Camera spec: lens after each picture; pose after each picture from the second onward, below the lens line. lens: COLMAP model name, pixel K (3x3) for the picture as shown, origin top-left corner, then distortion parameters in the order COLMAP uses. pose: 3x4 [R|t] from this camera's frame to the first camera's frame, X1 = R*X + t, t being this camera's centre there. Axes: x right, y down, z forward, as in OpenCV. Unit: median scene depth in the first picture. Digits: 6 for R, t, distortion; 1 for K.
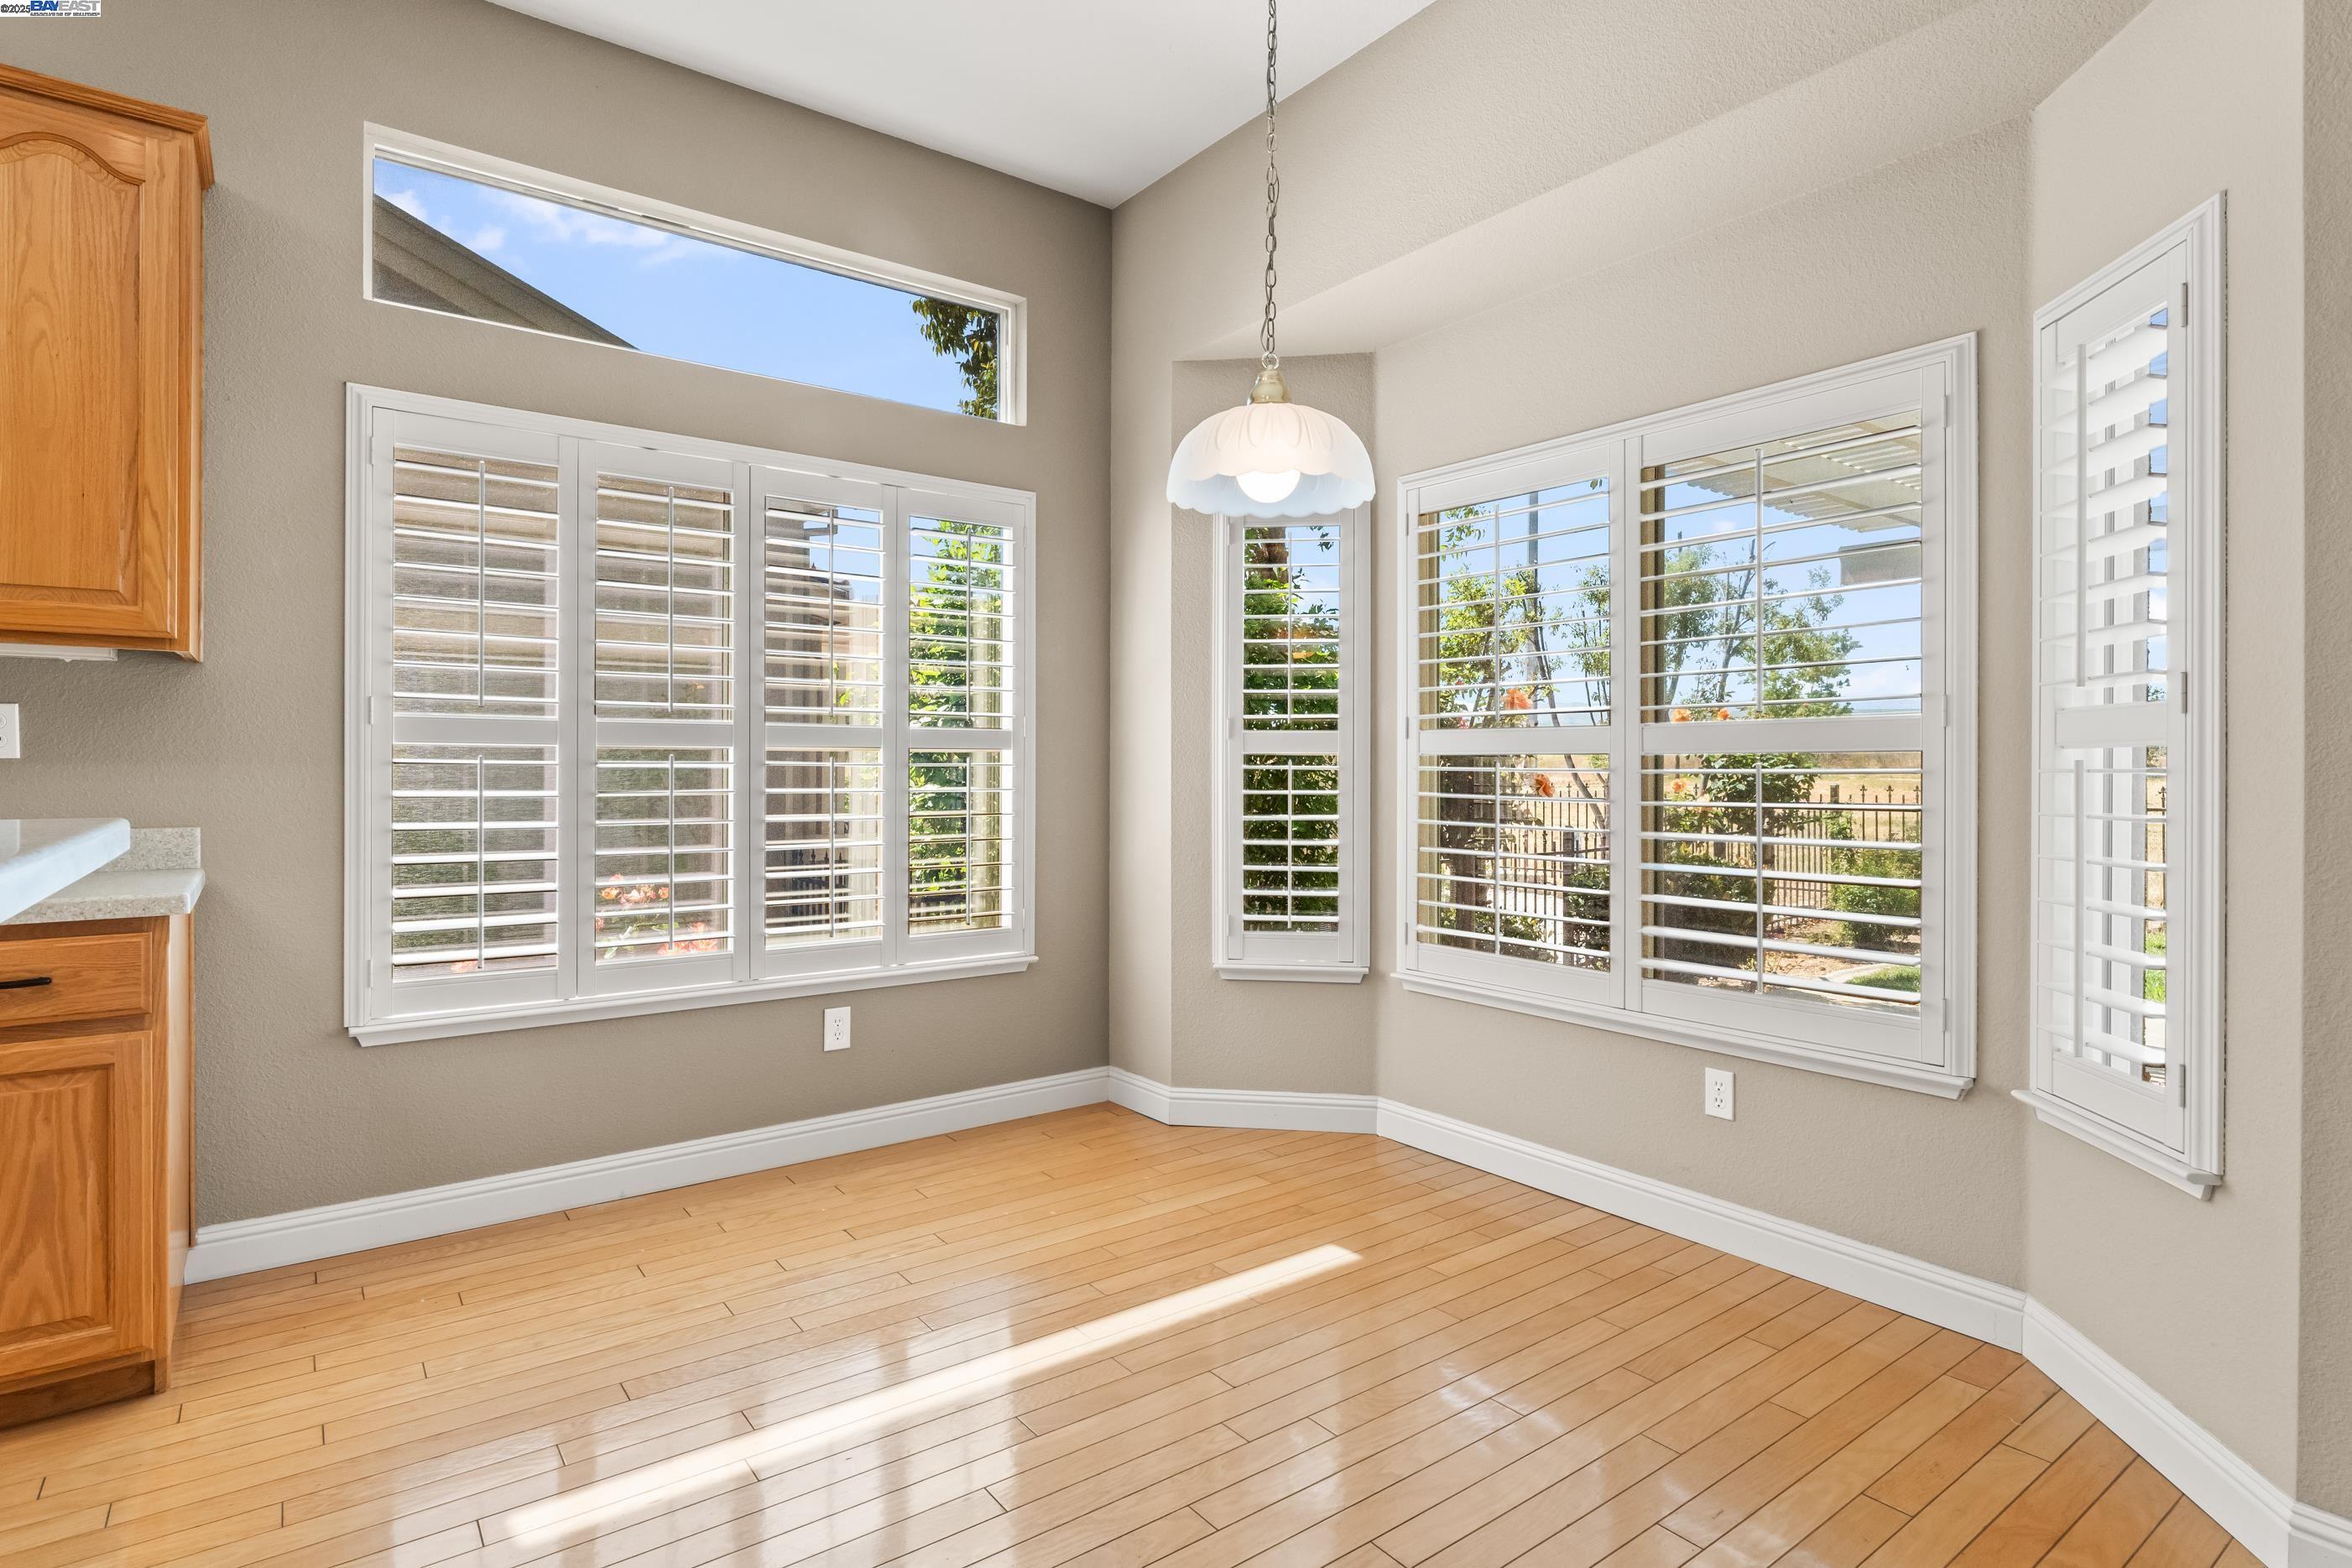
lens RADIAL K [[1194.6, 0, 1175.7], [0, 1194.6, 778.5], [0, 0, 1]] dist [-0.016517, -0.000351]
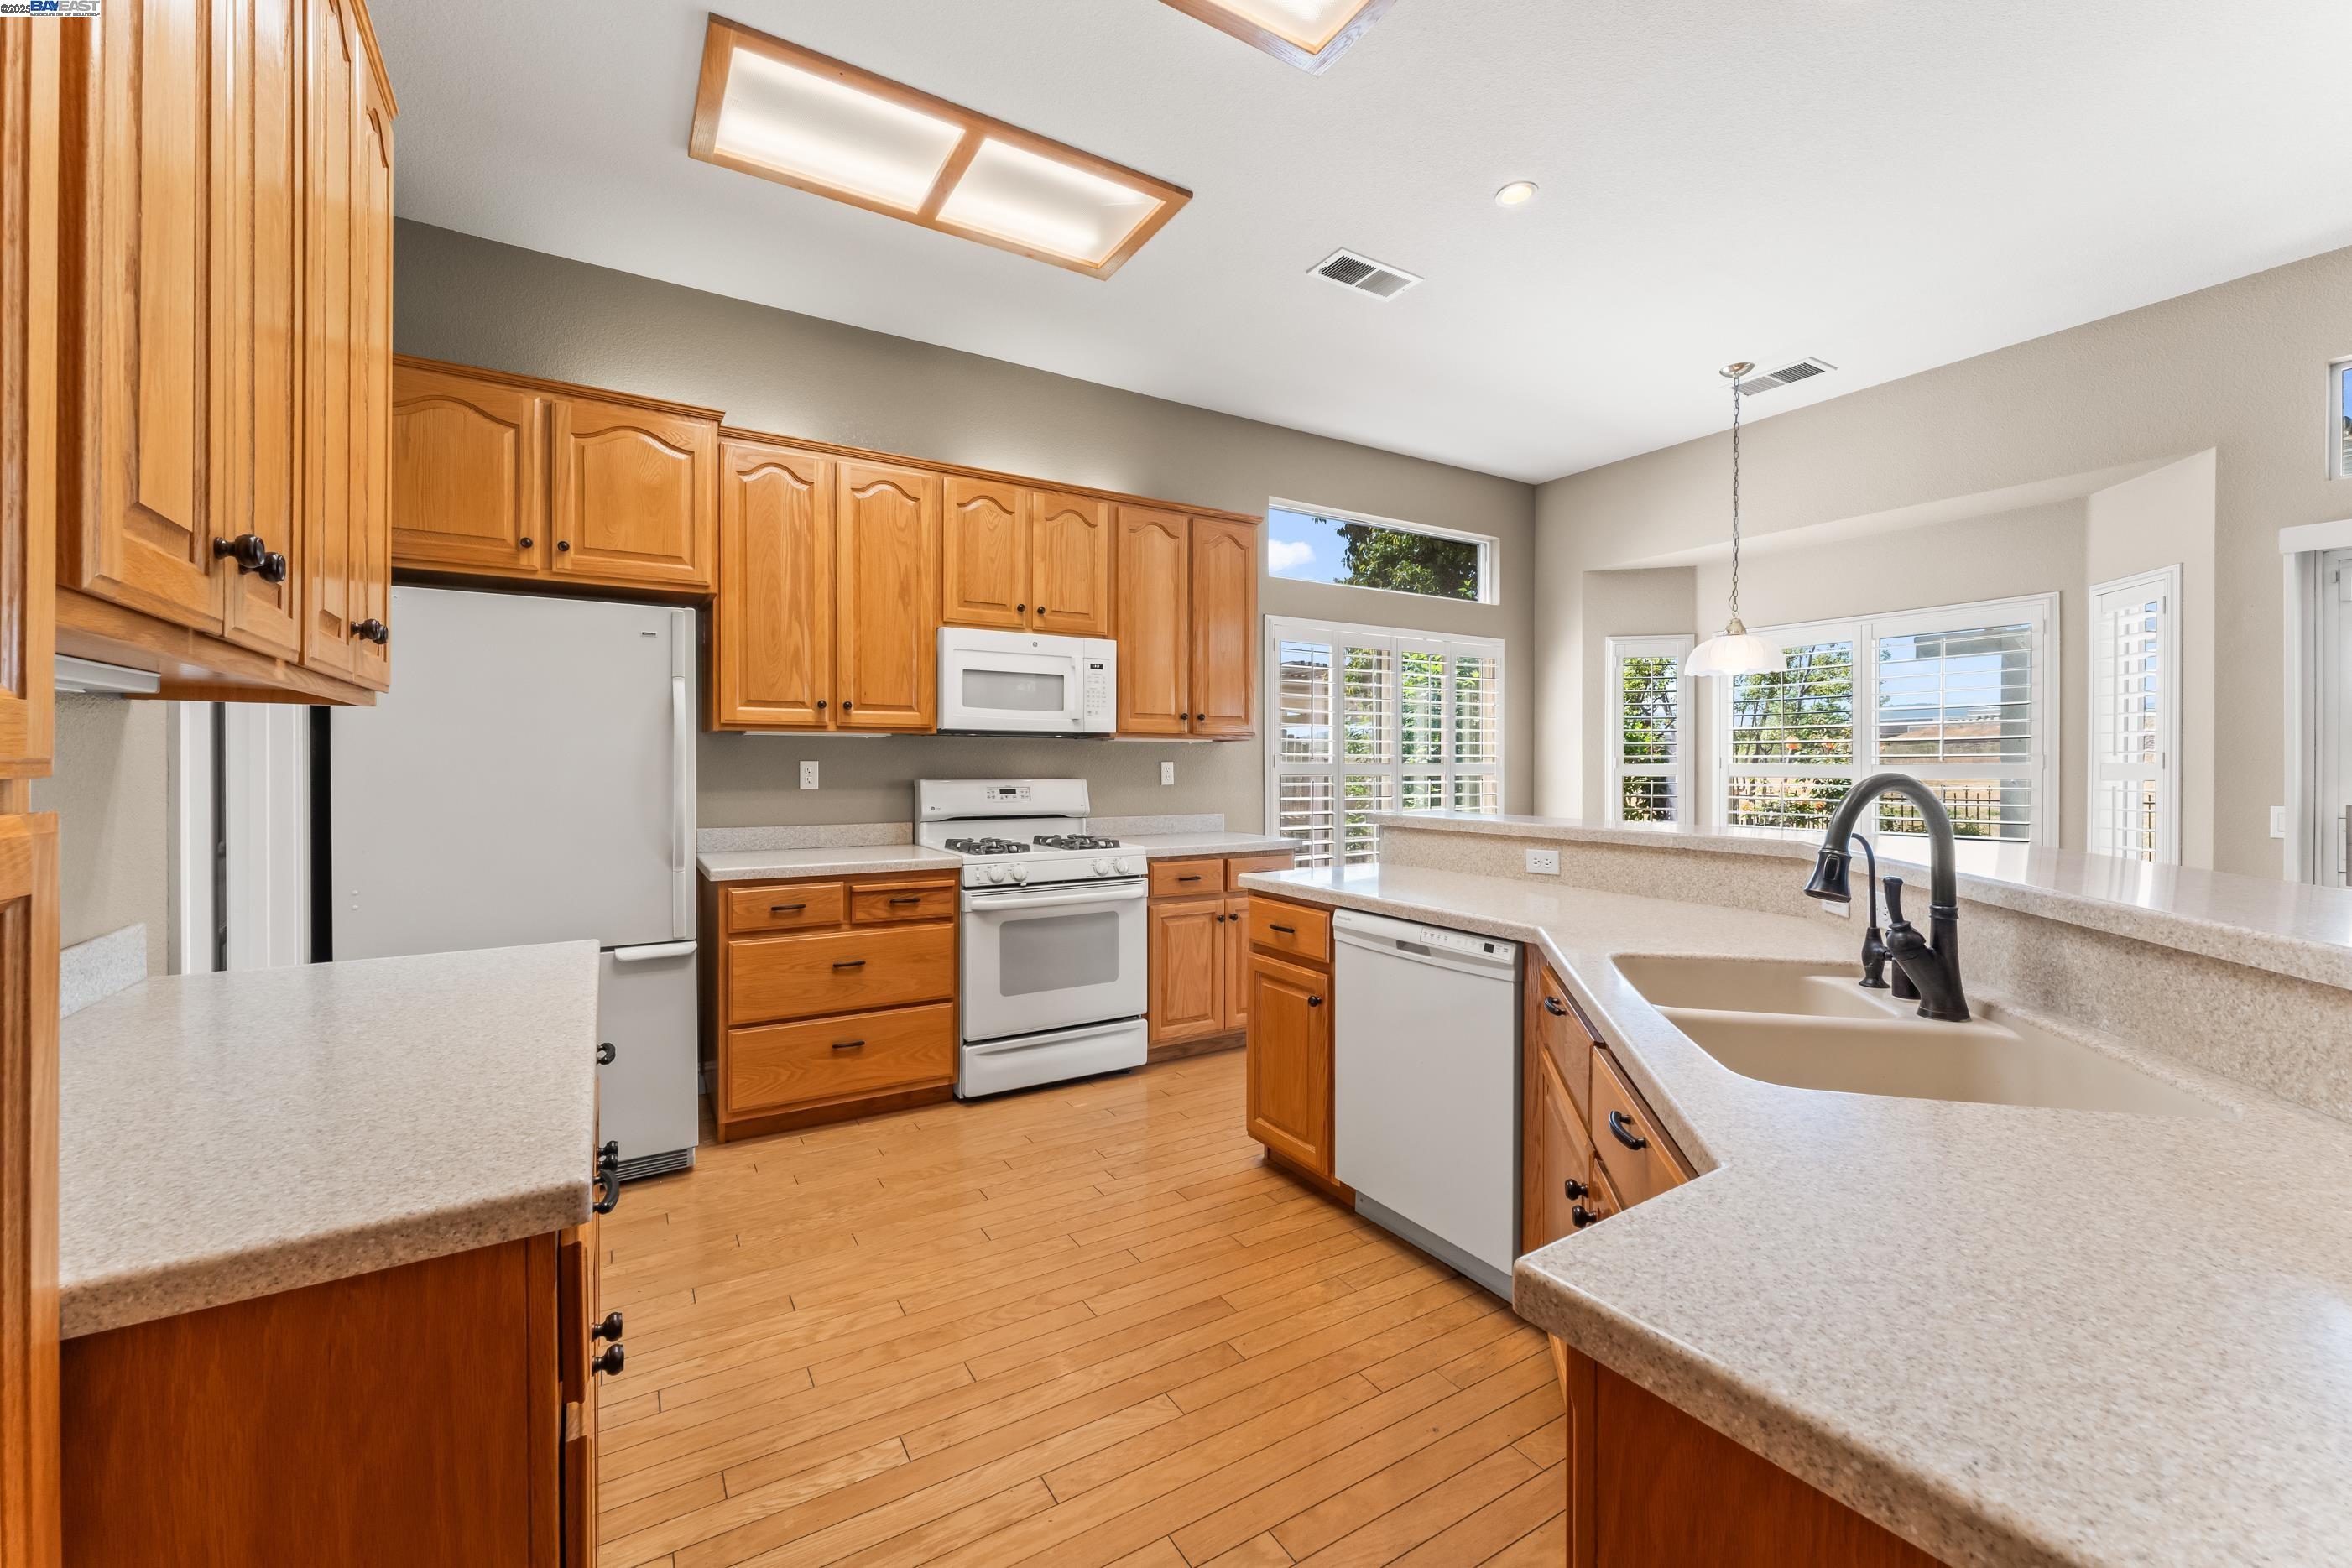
lens RADIAL K [[961.2, 0, 1175.0], [0, 961.2, 775.6], [0, 0, 1]] dist [0.001462, 0.000035]
pose [[0.994246, -0.003069, -0.107078, -0.537807], [0.002994, 0.999995, -0.000870, -0.023813], [0.107080, 0.000544, 0.994250, -0.670739]]
